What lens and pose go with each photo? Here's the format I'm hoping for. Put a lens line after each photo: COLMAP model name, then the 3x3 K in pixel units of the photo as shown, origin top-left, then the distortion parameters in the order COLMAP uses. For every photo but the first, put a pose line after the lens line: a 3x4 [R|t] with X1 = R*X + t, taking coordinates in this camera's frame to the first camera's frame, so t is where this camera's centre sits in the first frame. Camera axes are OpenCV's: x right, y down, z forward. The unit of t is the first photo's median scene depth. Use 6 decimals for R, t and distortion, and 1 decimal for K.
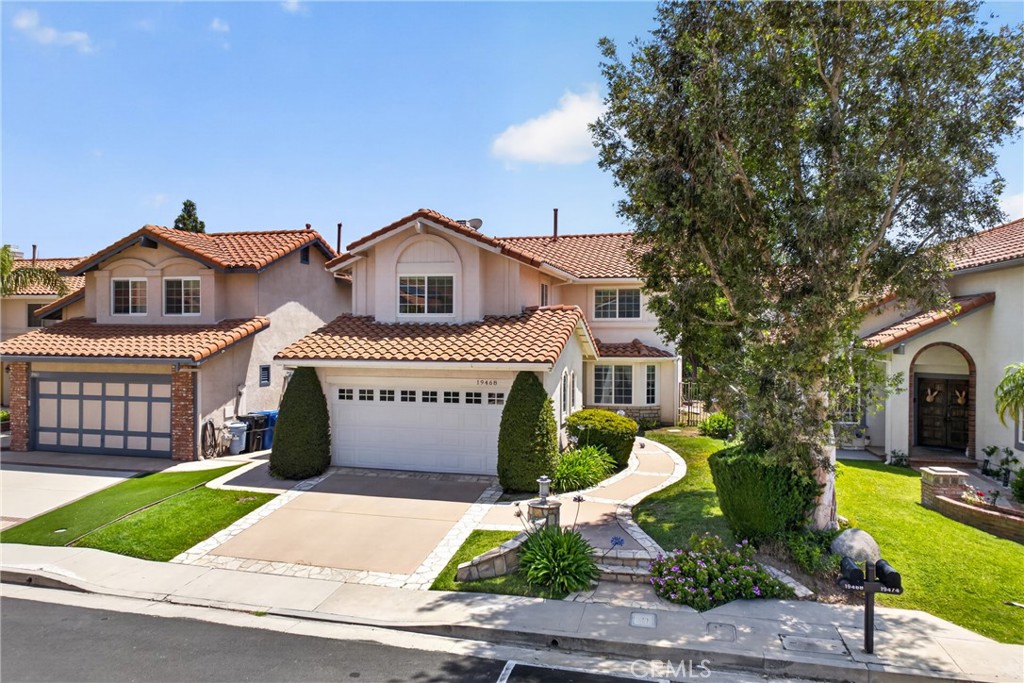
lens RADIAL K [[695.2, 0, 512.0], [0, 695.2, 341.5], [0, 0, 1]] dist [0.000494, -0.004453]
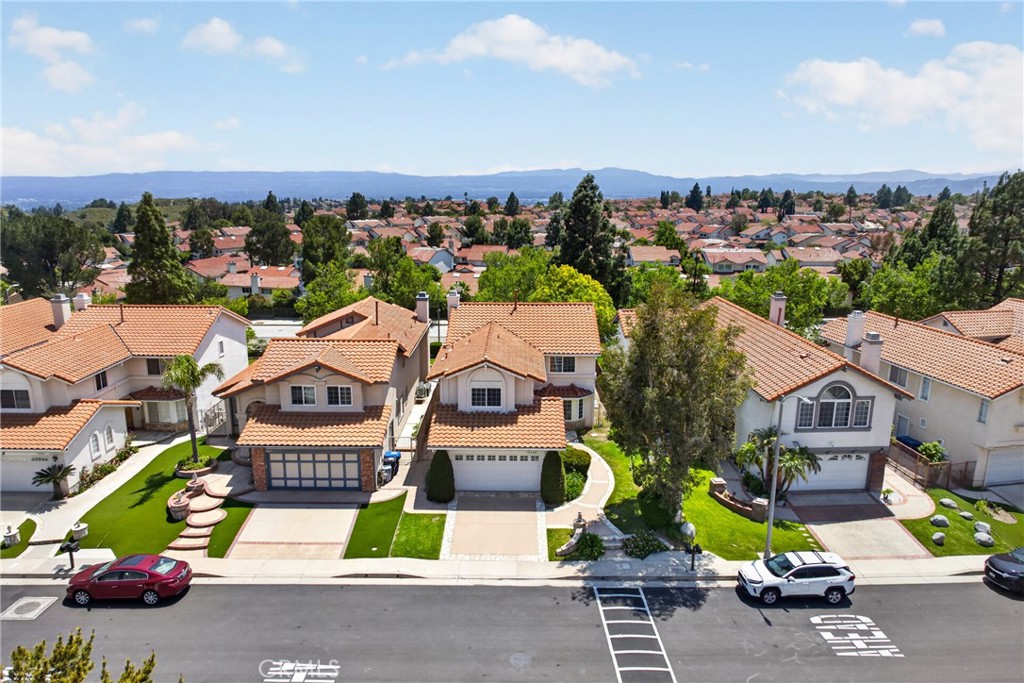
lens RADIAL K [[695.2, 0, 512.0], [0, 695.2, 341.5], [0, 0, 1]] dist [0.000494, -0.004453]
pose [[0.969109, -0.054657, 0.240501, -0.545974], [-0.000387, 0.974796, 0.223097, -0.694869], [-0.246633, -0.216299, 0.944662, -0.873365]]
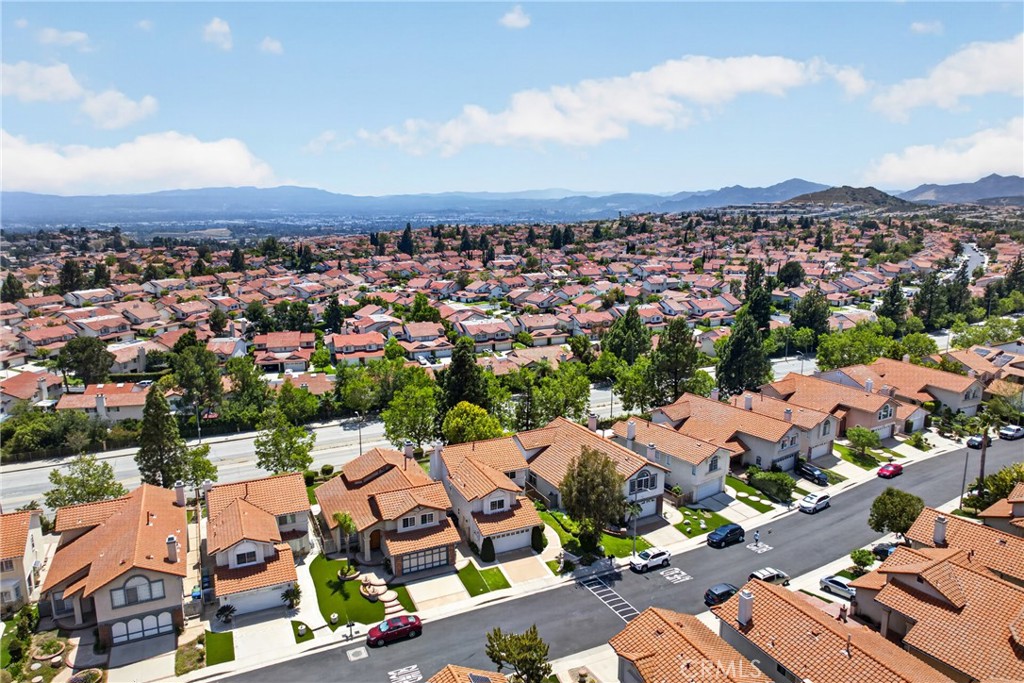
lens RADIAL K [[695.2, 0, 512.0], [0, 695.2, 341.5], [0, 0, 1]] dist [0.000494, -0.004453]
pose [[0.769776, -0.132612, 0.624386, -2.533735], [0.006438, 0.979744, 0.200149, -1.863441], [-0.638281, -0.150051, 0.755038, -1.991572]]
